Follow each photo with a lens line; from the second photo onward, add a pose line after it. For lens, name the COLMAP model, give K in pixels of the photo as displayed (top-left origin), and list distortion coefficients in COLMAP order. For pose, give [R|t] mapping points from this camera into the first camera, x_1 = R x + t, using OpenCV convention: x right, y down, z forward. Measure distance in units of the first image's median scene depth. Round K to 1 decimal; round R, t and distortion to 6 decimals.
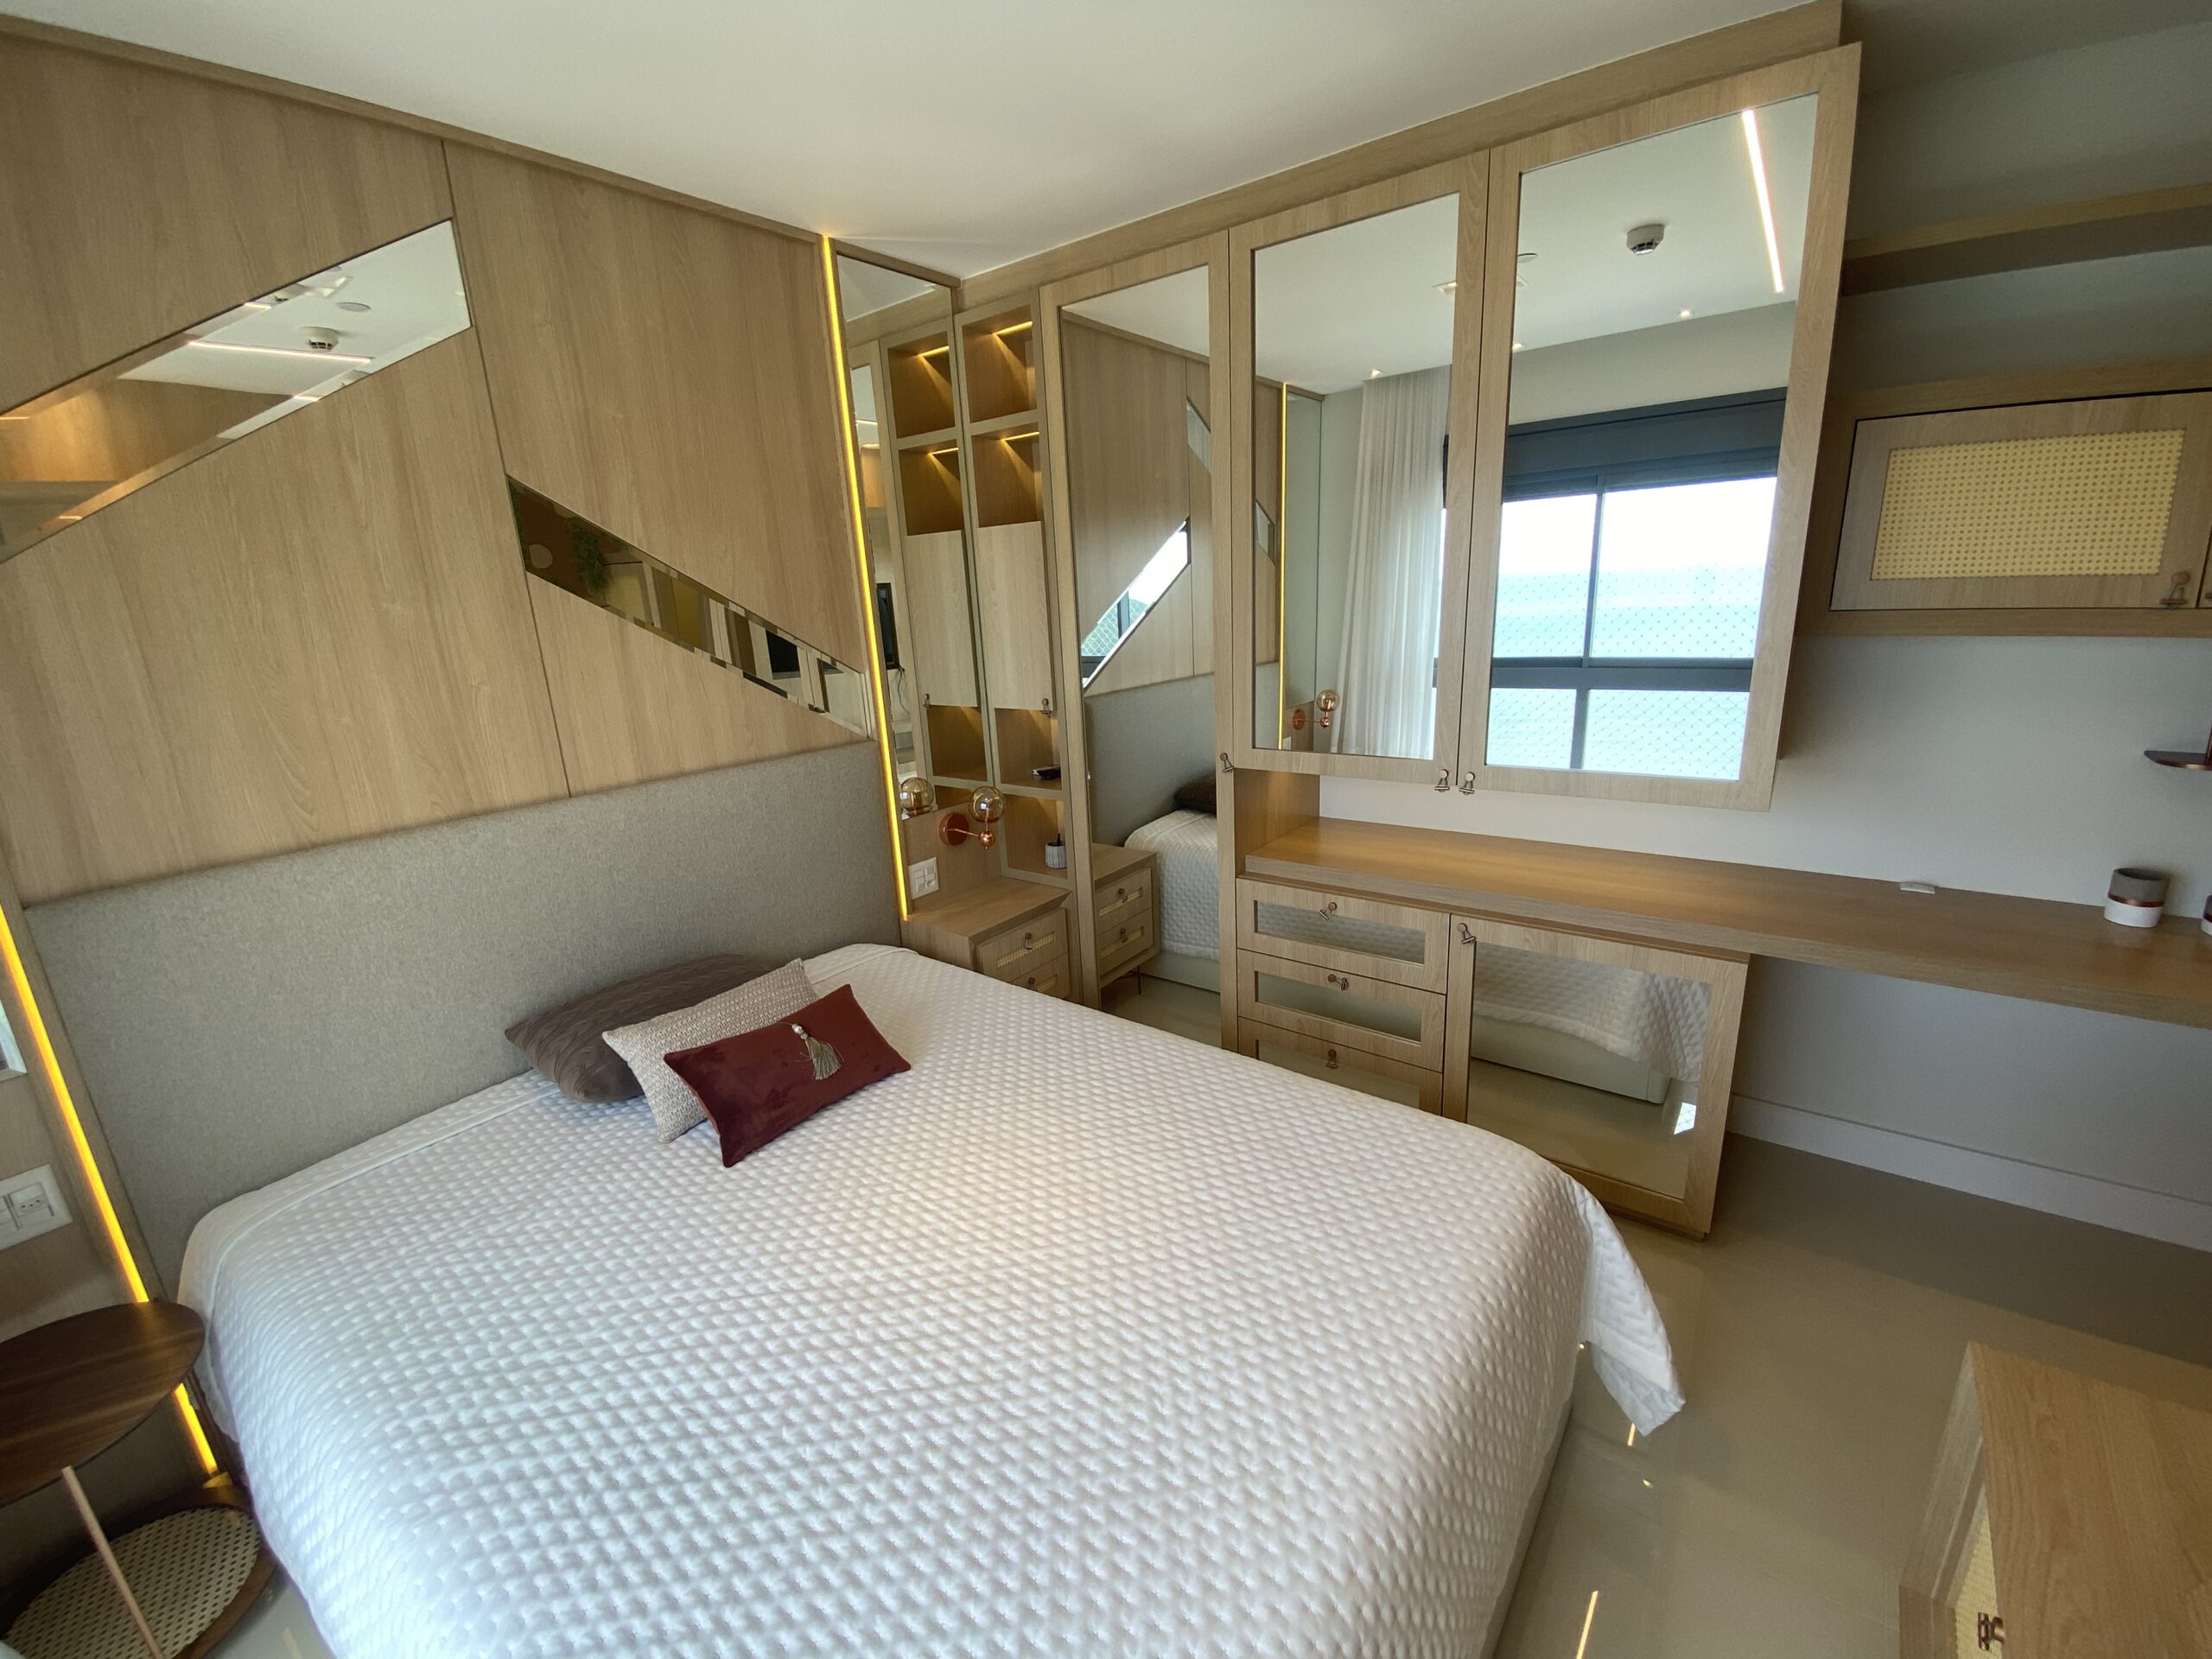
lens RADIAL K [[892.0, 0, 1113.5], [0, 892.0, 825.5], [0, 0, 1]] dist [0.024278, -0.024938]
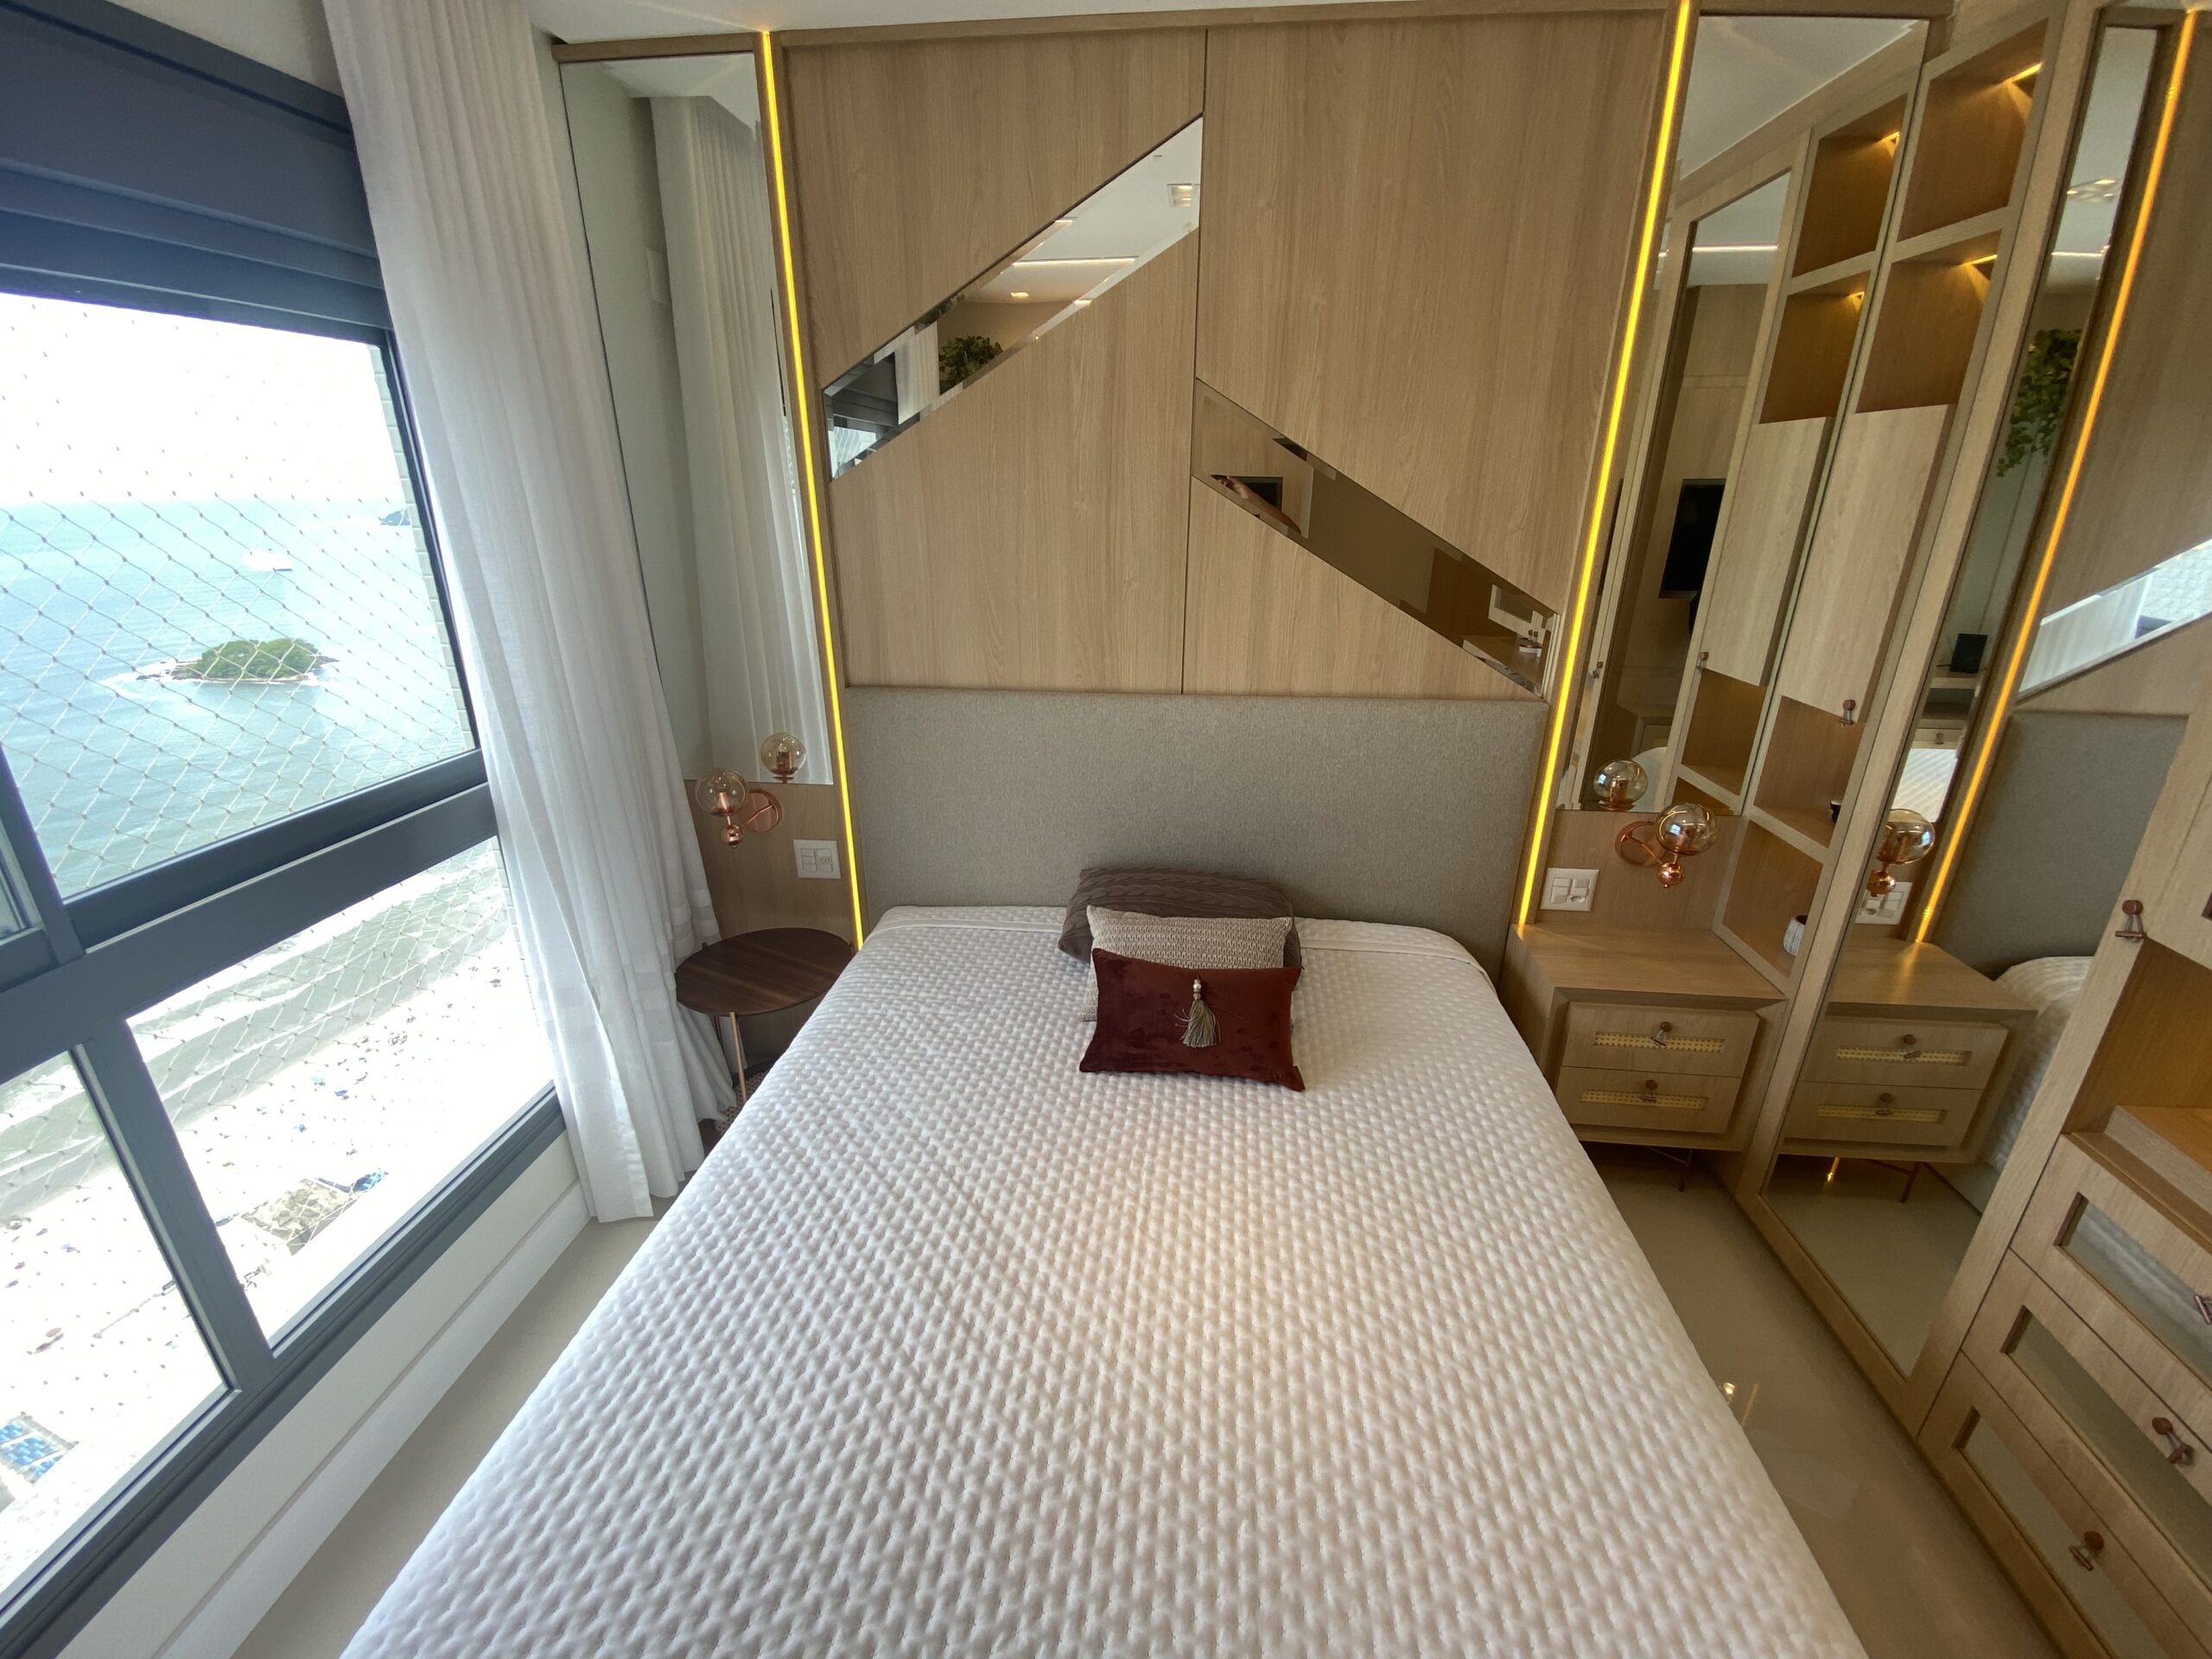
lens RADIAL K [[881.4, 0, 1097.6], [0, 881.4, 829.5], [0, 0, 1]] dist [0.027148, -0.023924]
pose [[0.513118, 0.342328, -0.787097, 0.236934], [-0.243862, 0.937376, 0.248712, -0.117348], [0.822947, 0.064325, 0.564465, 0.323143]]
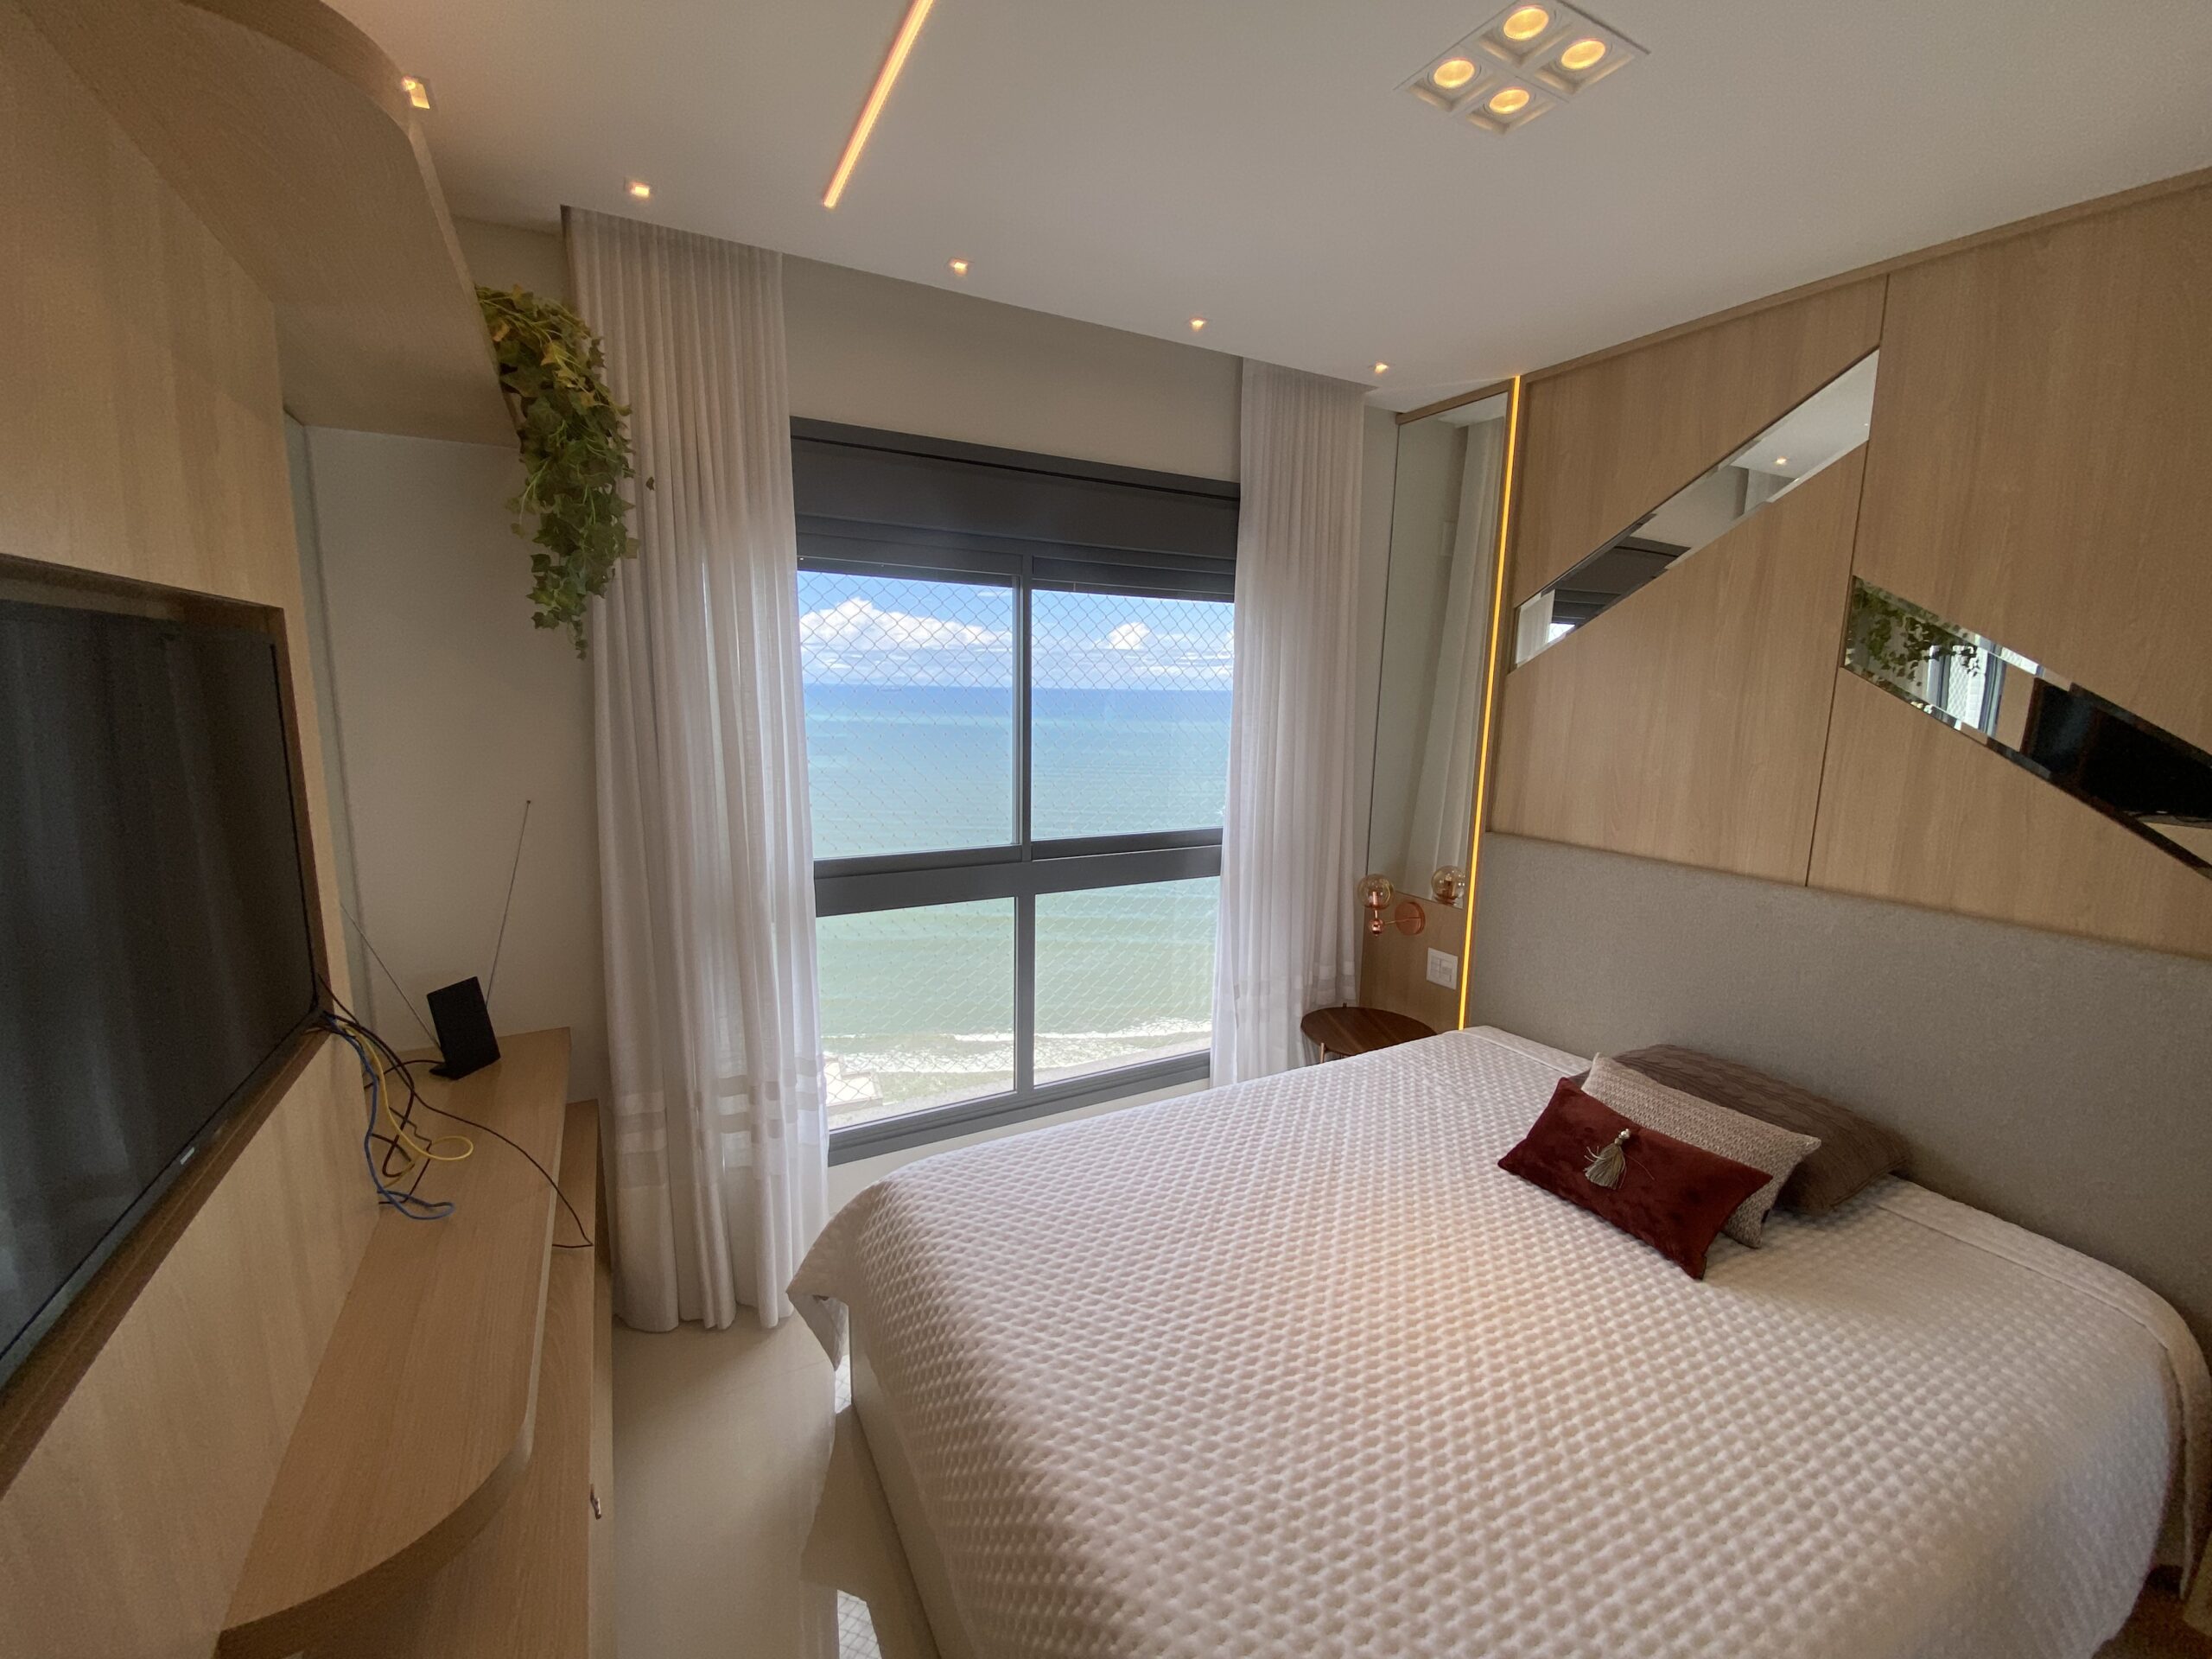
lens RADIAL K [[892.0, 0, 1113.5], [0, 892.0, 825.5], [0, 0, 1]] dist [0.024278, -0.024938]
pose [[-0.408654, 0.177505, -0.895262, 0.596914], [-0.236197, 0.926921, 0.291597, -0.204485], [0.881597, 0.330621, -0.336864, 0.629567]]
